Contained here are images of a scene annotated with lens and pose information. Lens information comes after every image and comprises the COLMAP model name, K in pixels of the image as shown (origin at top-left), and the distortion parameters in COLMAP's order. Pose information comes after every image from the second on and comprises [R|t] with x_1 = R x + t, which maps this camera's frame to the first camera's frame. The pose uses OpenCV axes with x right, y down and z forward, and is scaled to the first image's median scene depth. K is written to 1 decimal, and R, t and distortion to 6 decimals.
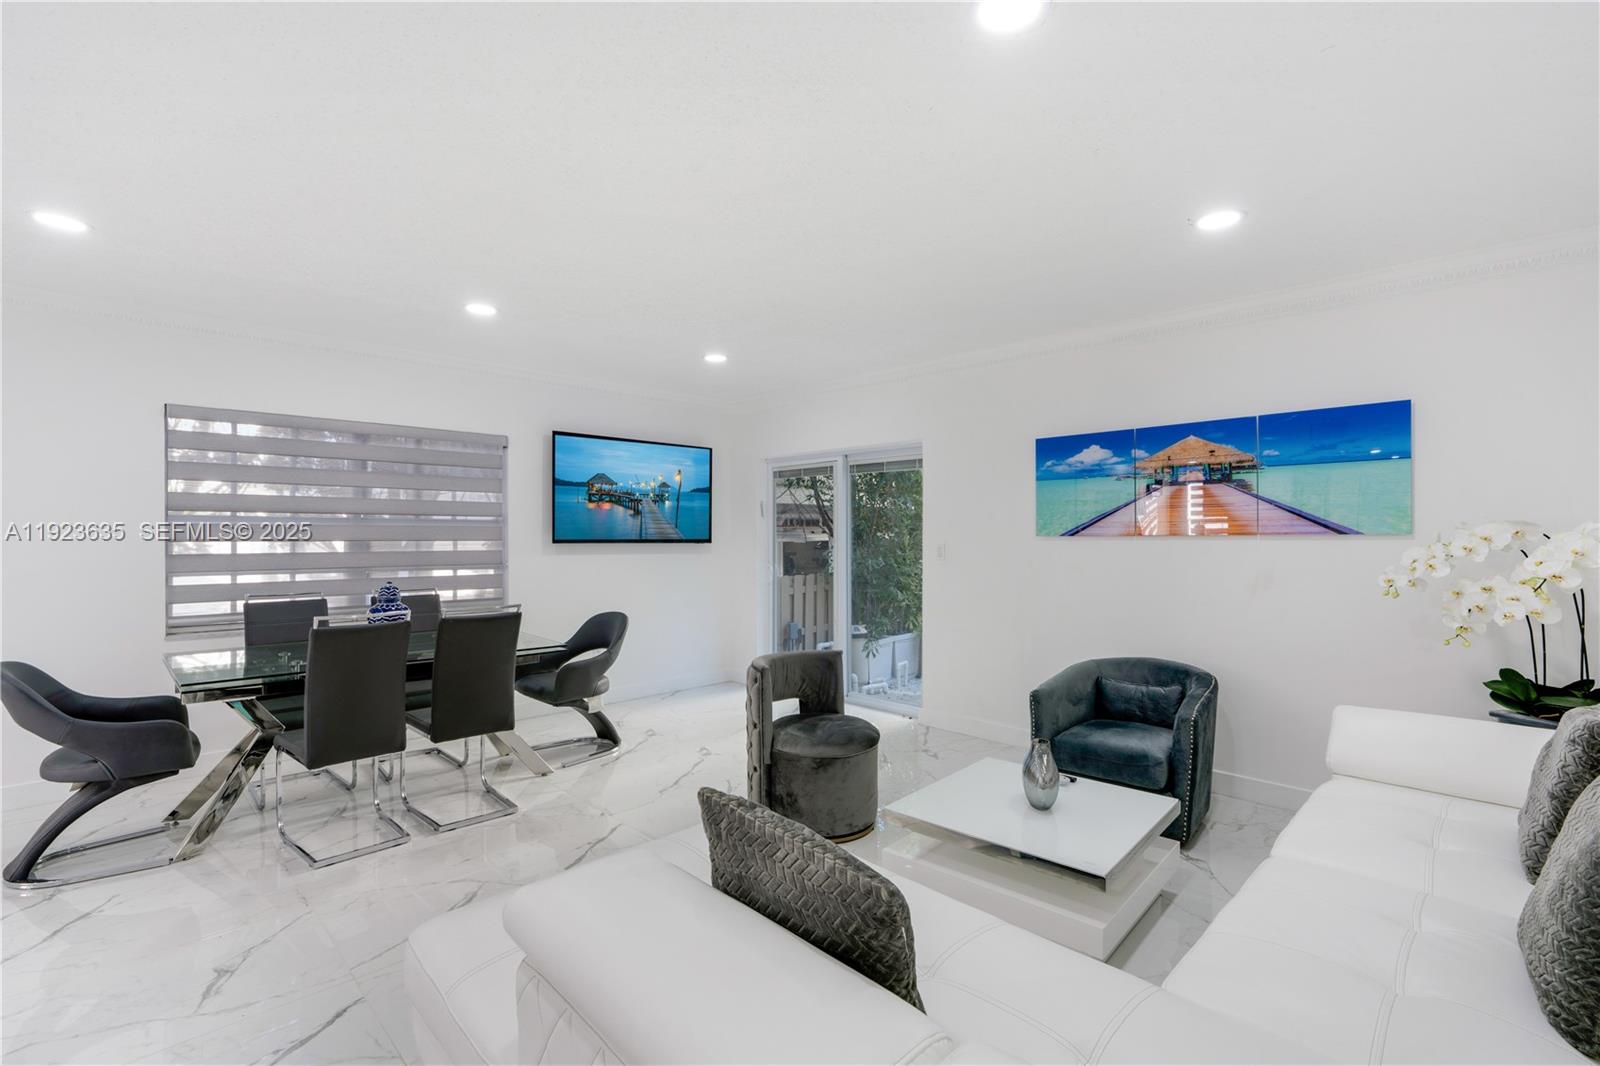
lens RADIAL K [[727.6, 0, 810.2], [0, 727.6, 538.1], [0, 0, 1]] dist [-0.013919, 0.007826]
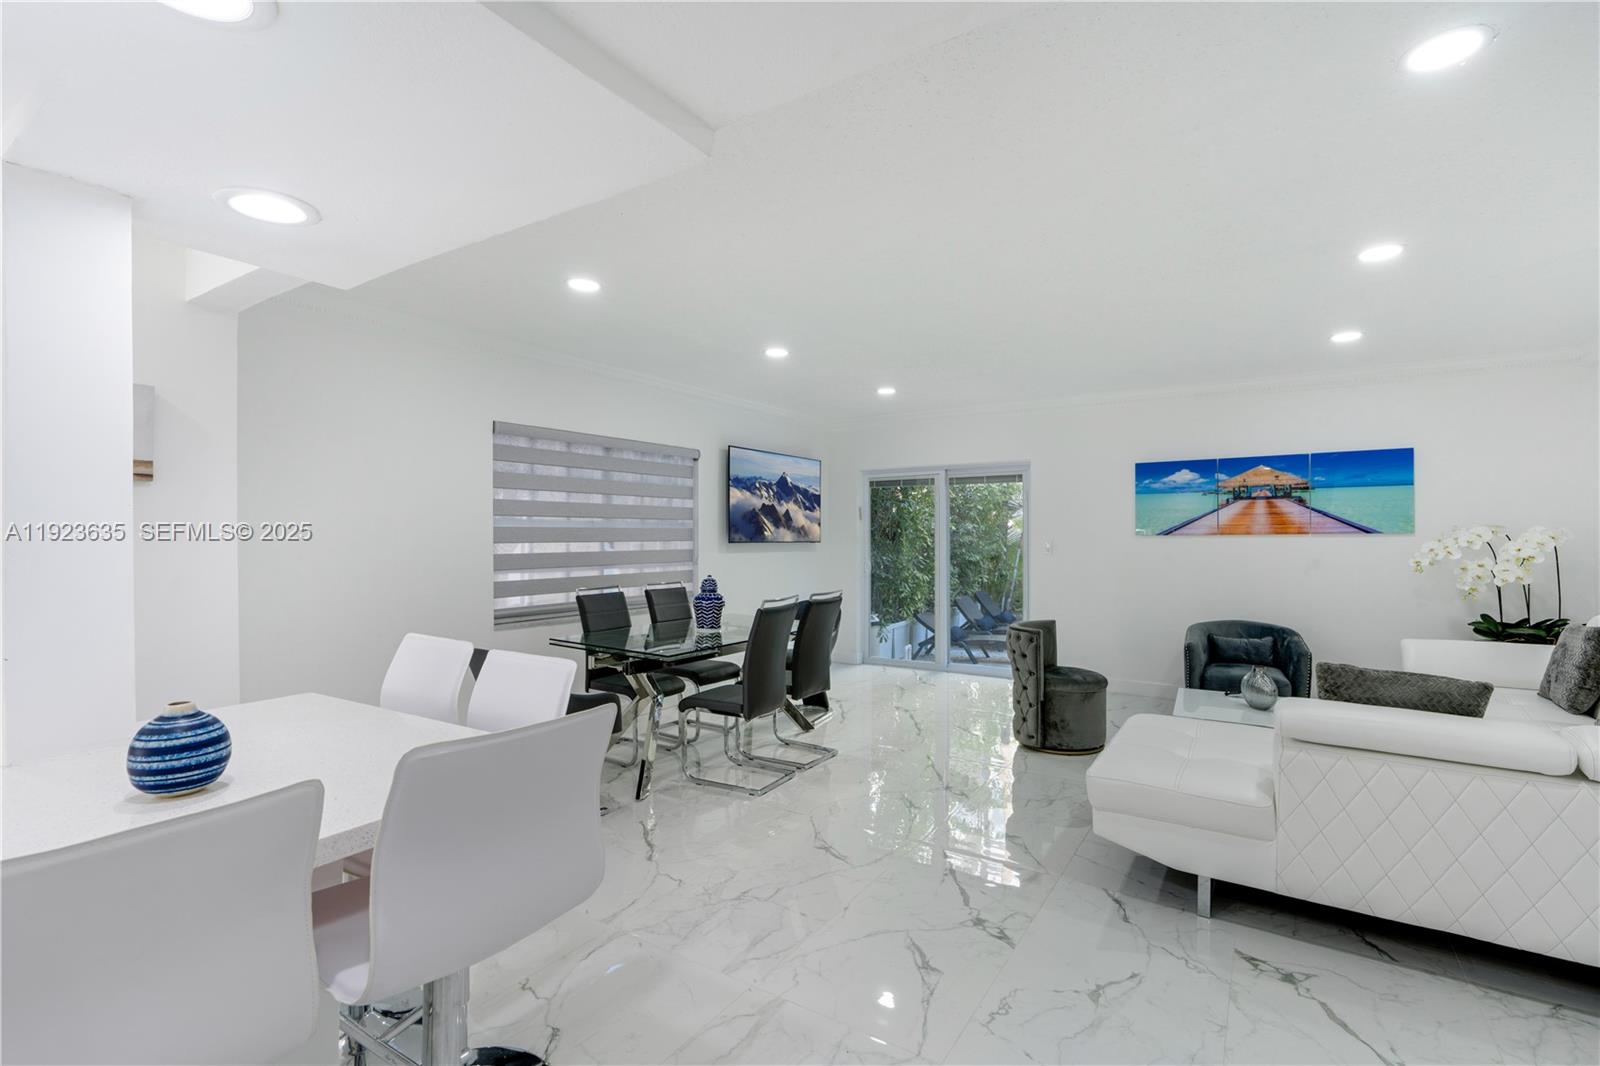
lens RADIAL K [[727.6, 0, 810.2], [0, 727.6, 538.1], [0, 0, 1]] dist [-0.013919, 0.007826]
pose [[0.976580, -0.003067, 0.215134, -0.668870], [0.003130, 0.999995, 0.000048, 0.000633], [-0.215133, 0.000627, 0.976585, -0.215057]]
